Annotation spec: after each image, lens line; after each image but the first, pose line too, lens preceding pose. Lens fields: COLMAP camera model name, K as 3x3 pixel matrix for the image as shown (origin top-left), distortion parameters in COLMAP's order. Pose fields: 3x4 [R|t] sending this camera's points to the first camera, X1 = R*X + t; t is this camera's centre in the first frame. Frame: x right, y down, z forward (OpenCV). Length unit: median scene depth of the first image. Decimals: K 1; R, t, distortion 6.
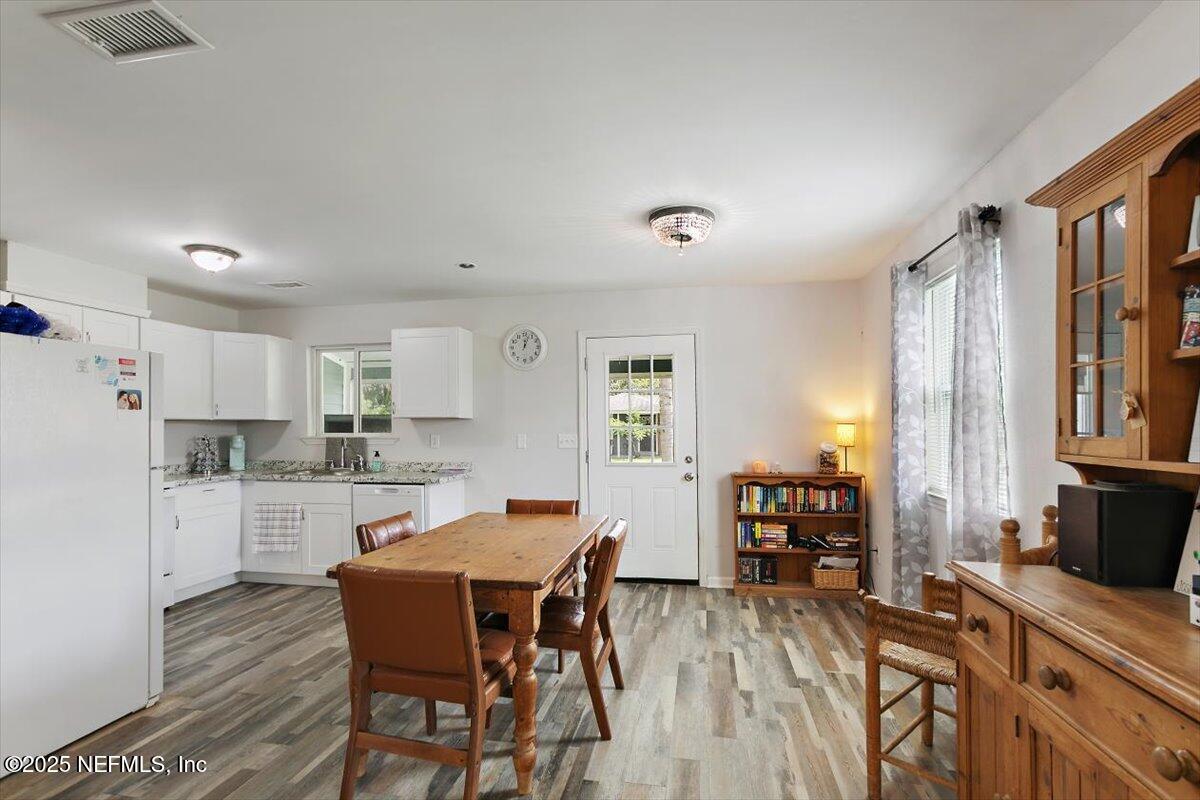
lens RADIAL K [[560.5, 0, 598.3], [0, 560.5, 420.0], [0, 0, 1]] dist [-0.001903, 0.000086]
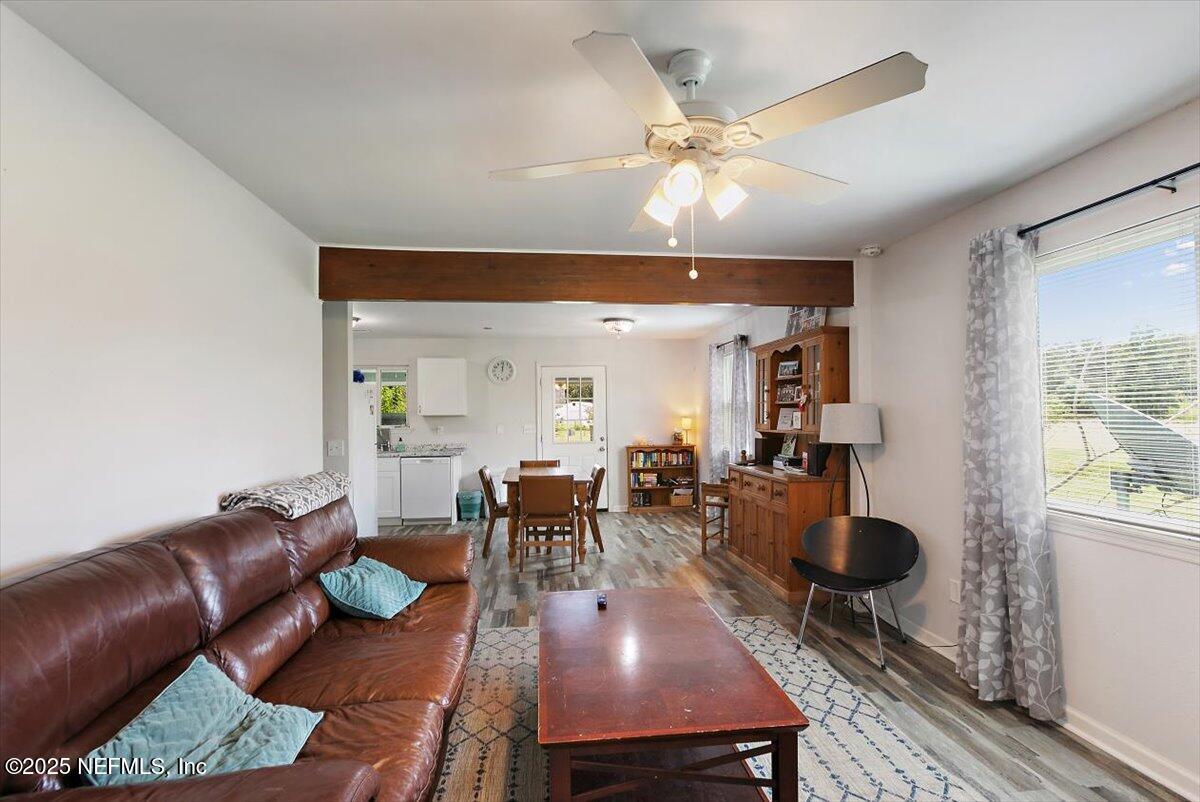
lens RADIAL K [[560.5, 0, 598.3], [0, 560.5, 421.0], [0, 0, 1]] dist [-0.001903, 0.000086]
pose [[0.957677, -0.008726, 0.287714, -0.342800], [0.003025, 0.999790, 0.020252, -0.019002], [-0.287830, -0.018524, 0.957502, -0.639102]]
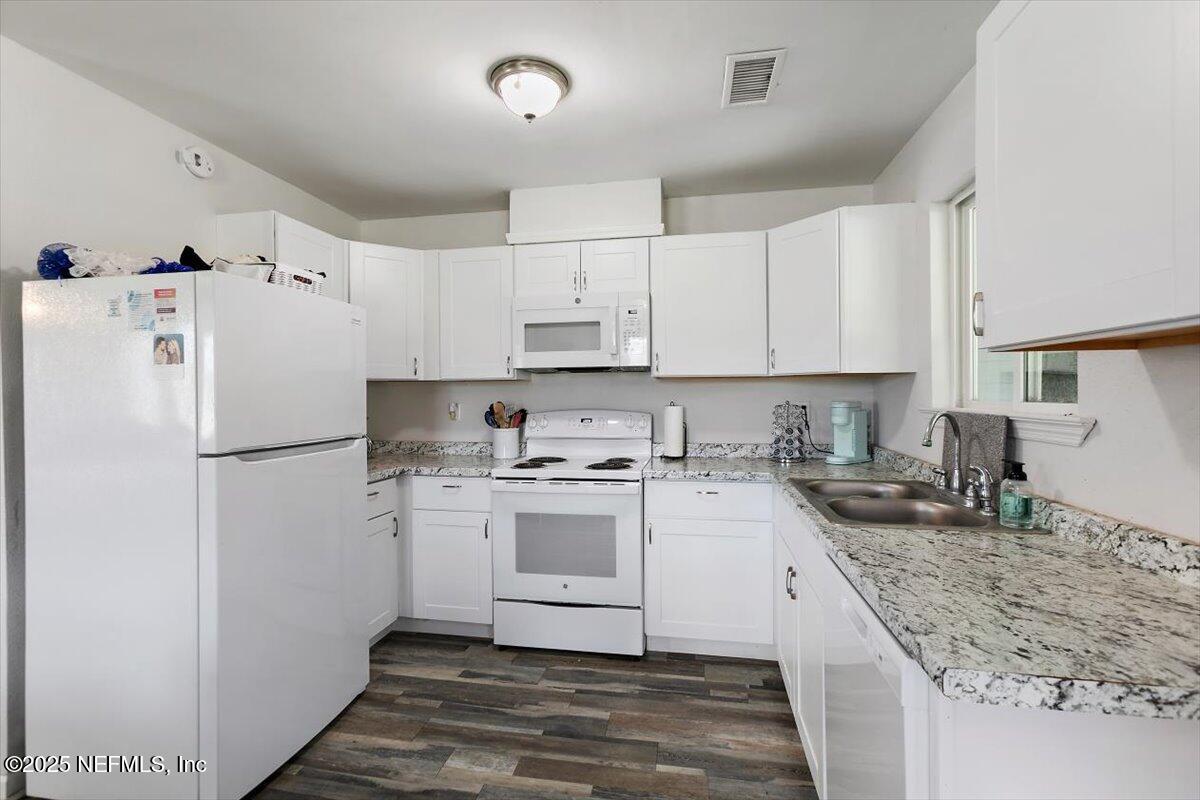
lens RADIAL K [[542.5, 0, 598.8], [0, 542.5, 393.6], [0, 0, 1]] dist [0.000053, 0.000150]
pose [[0.009122, 0.004709, -0.999947, -0.100582], [0.018000, 0.999826, 0.004872, 0.012656], [0.999796, -0.018043, 0.009036, 0.829257]]
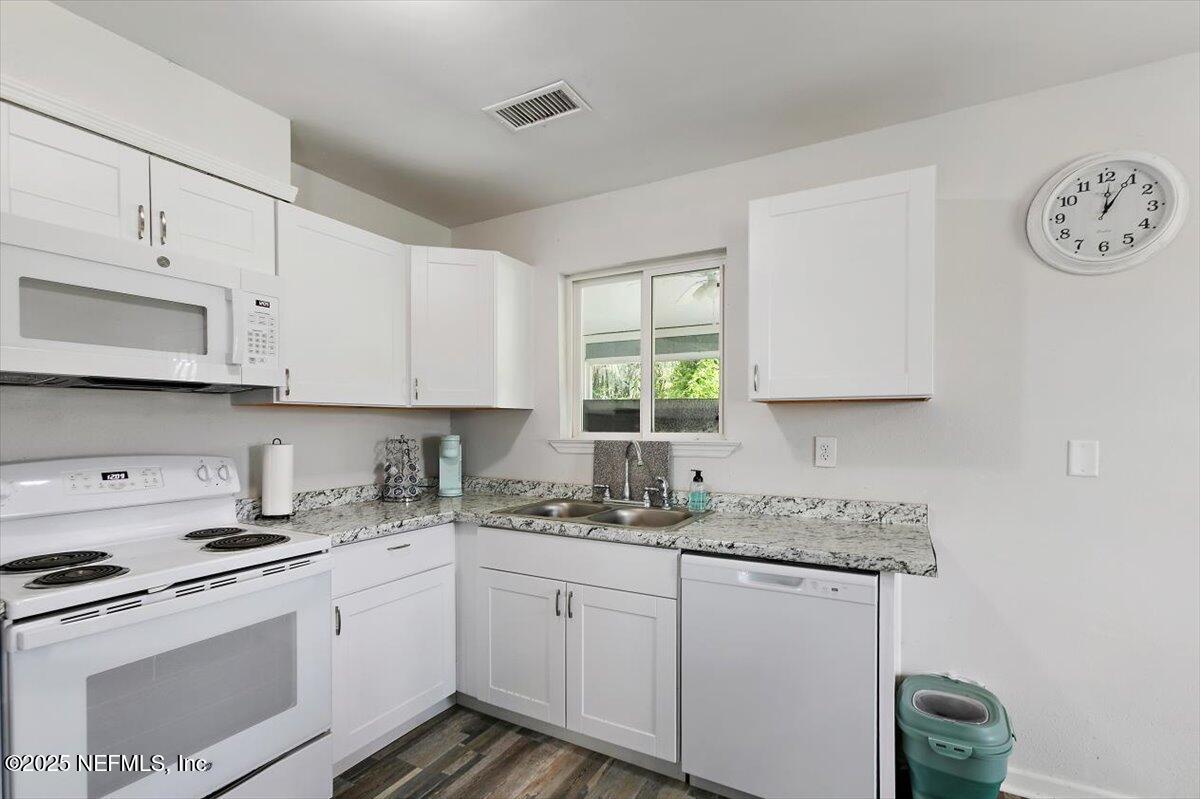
lens RADIAL K [[551.5, 0, 597.4], [0, 551.5, 428.0], [0, 0, 1]] dist [0.000153, 0.000520]
pose [[0.949352, 0.005829, -0.314160, -0.351382], [0.001041, 0.999764, 0.021695, 0.008226], [0.314212, -0.020923, 0.949122, 0.554948]]
